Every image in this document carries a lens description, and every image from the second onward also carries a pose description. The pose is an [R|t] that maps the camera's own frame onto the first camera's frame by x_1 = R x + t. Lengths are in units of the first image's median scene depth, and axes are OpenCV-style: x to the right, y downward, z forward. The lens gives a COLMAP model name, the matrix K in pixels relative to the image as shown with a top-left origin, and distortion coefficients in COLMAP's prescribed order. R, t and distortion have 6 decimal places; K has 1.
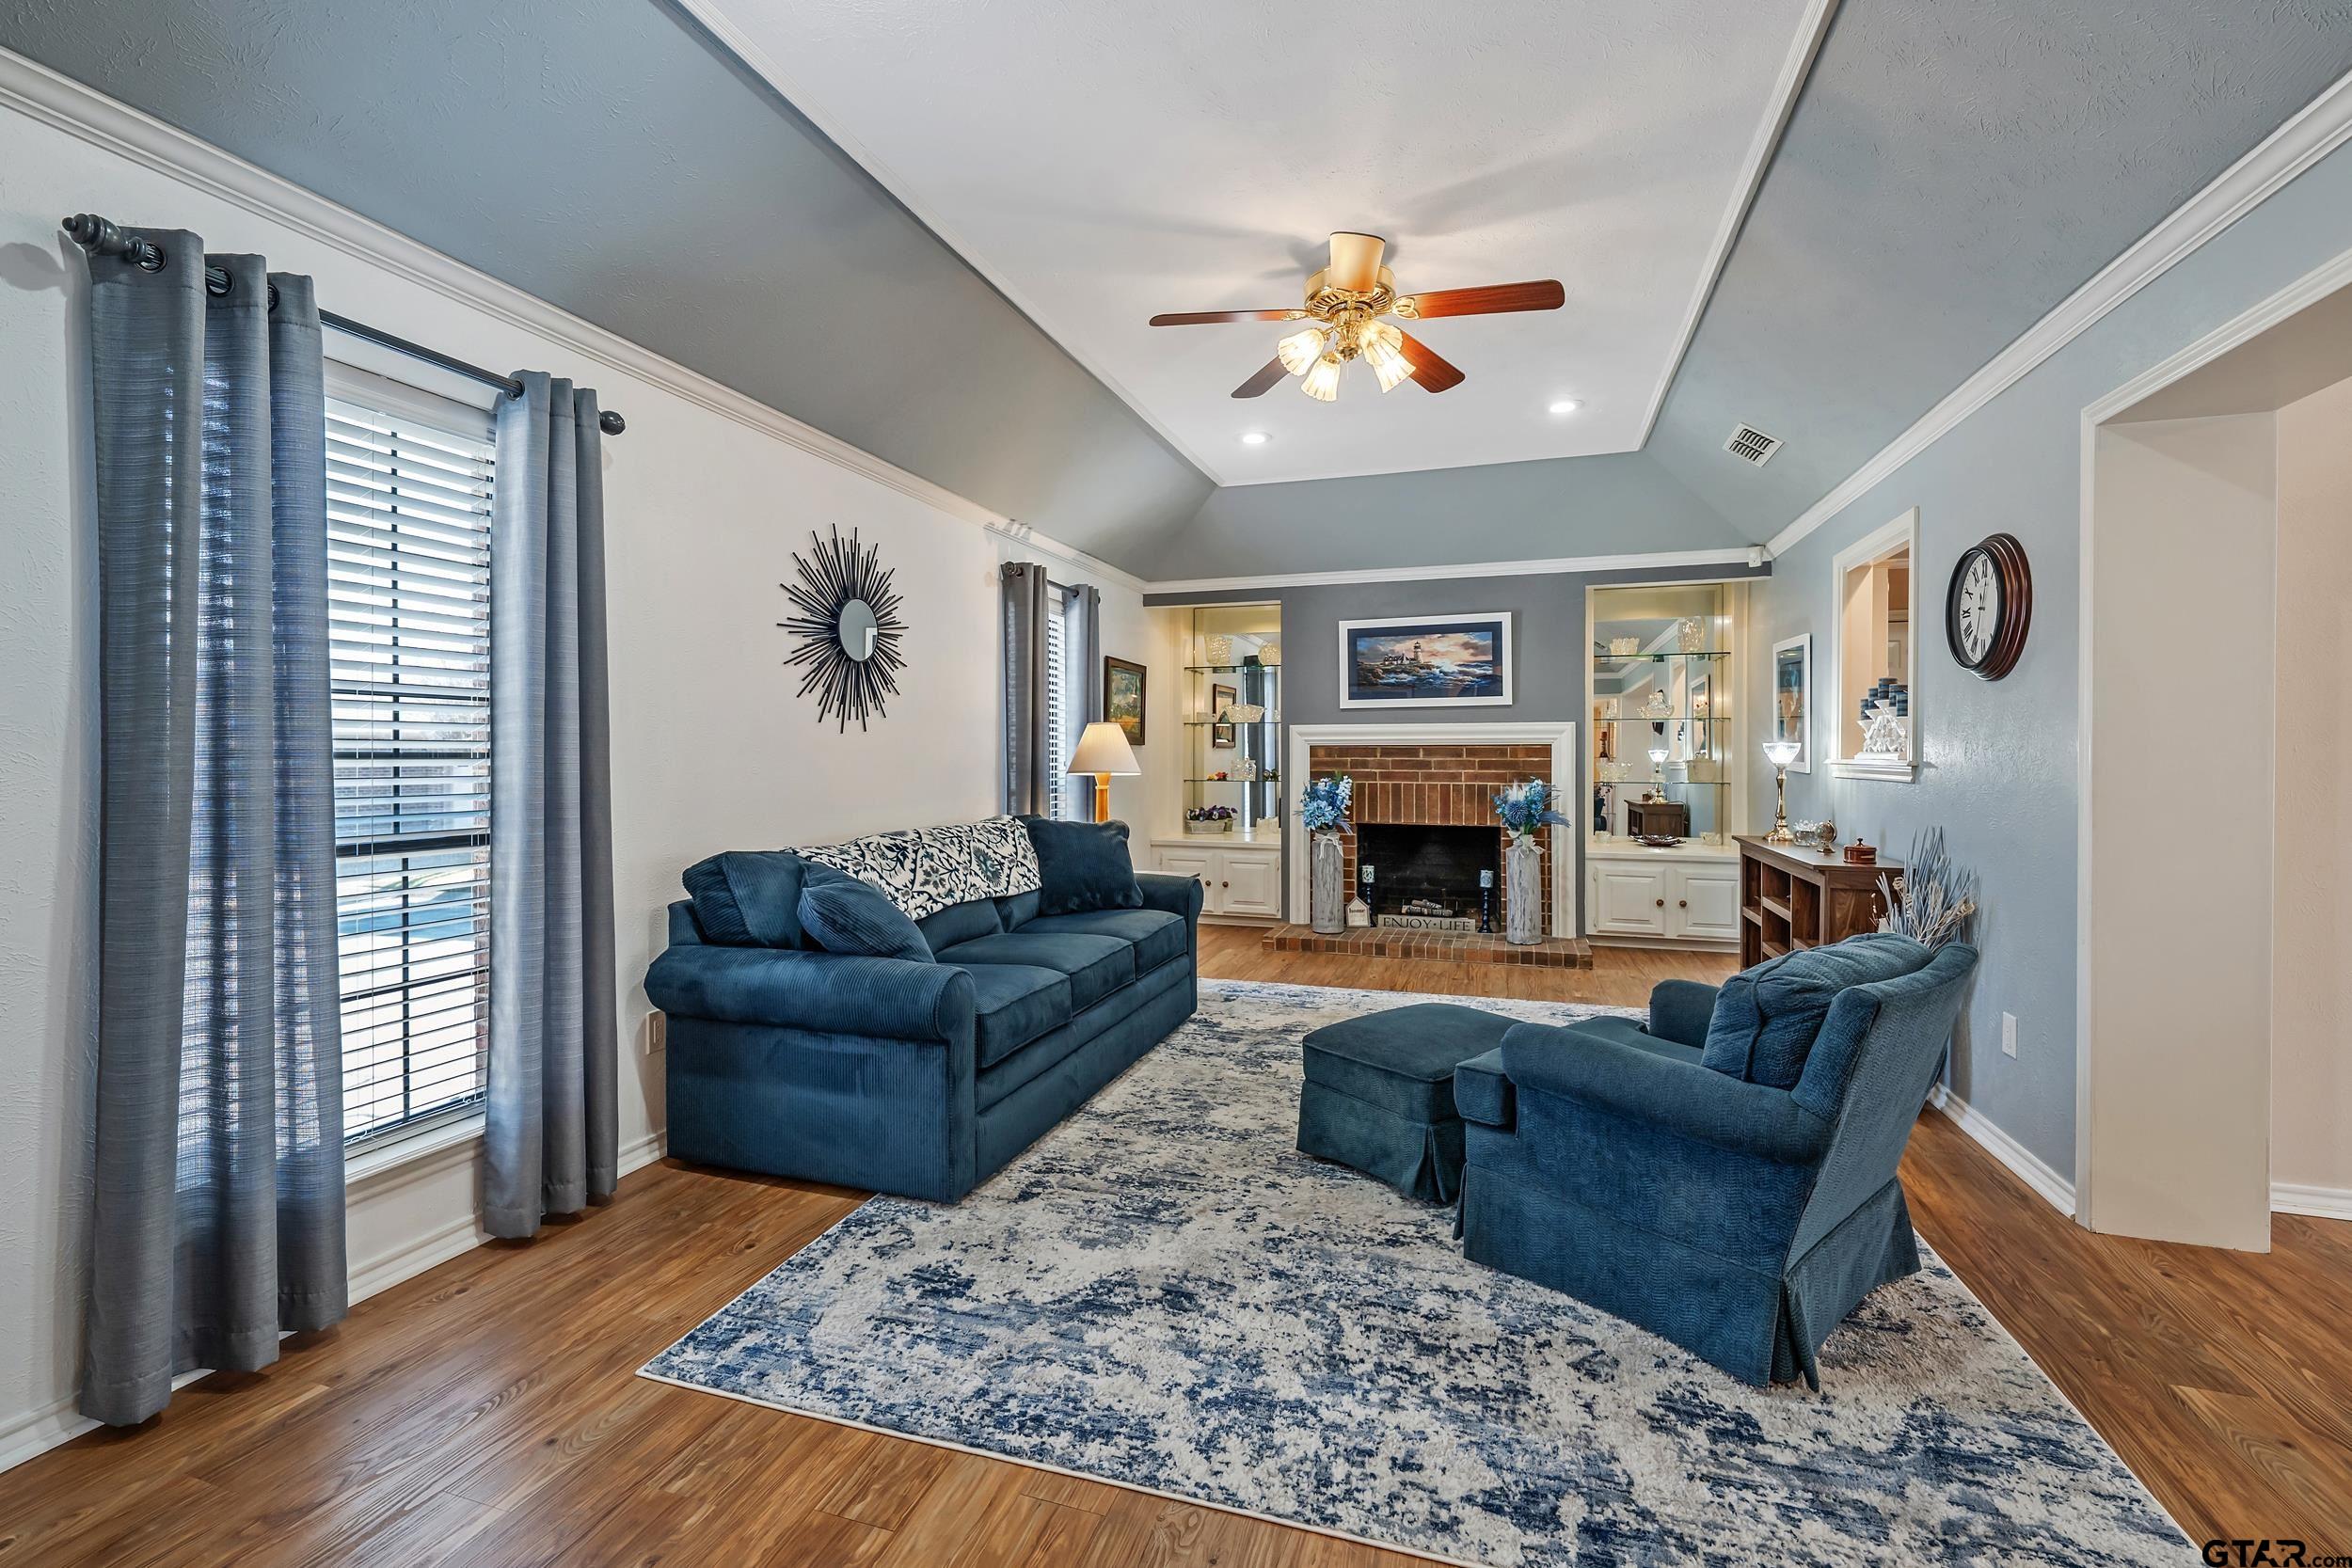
lens RADIAL K [[996.6, 0, 1177.0], [0, 996.6, 760.3], [0, 0, 1]] dist [0.000000, 0.000099]
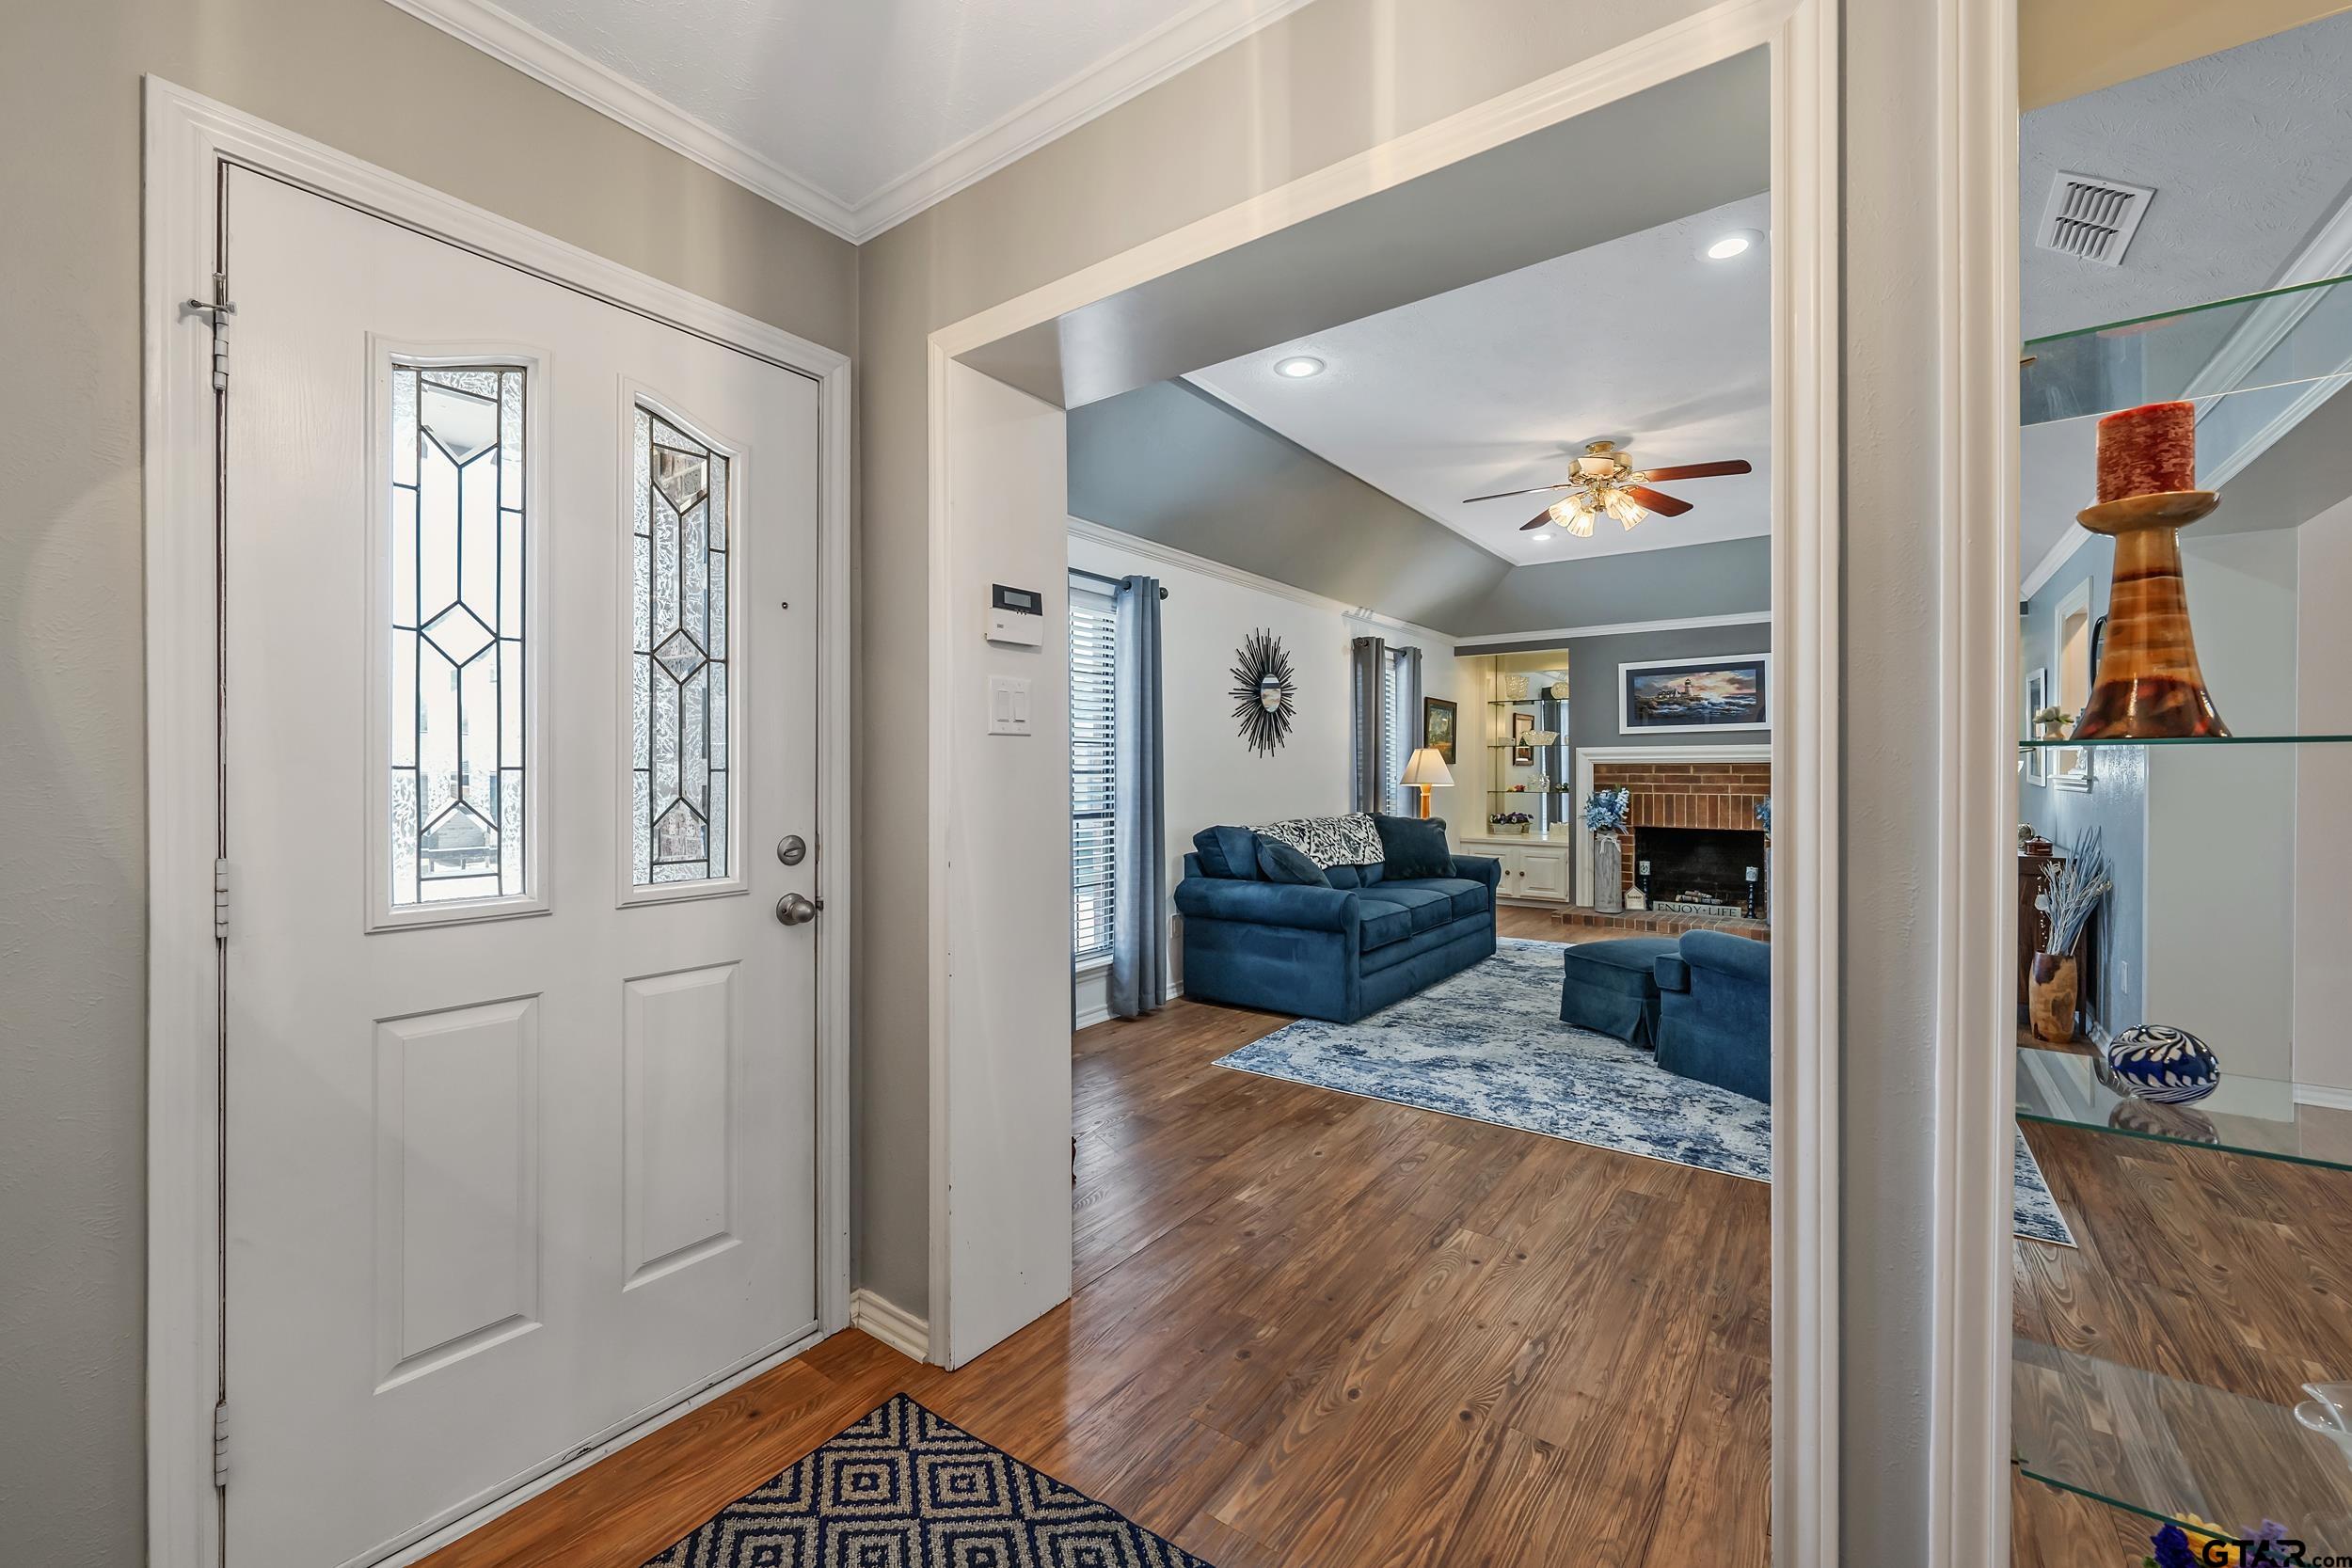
lens RADIAL K [[925.3, 0, 1181.1], [0, 925.3, 774.3], [0, 0, 1]] dist [-0.003408, -0.000146]
pose [[0.950585, 0.000314, -0.310465, 0.003856], [-0.000983, 0.999998, -0.001999, 0.002949], [0.310463, 0.002206, 0.950583, -0.597591]]
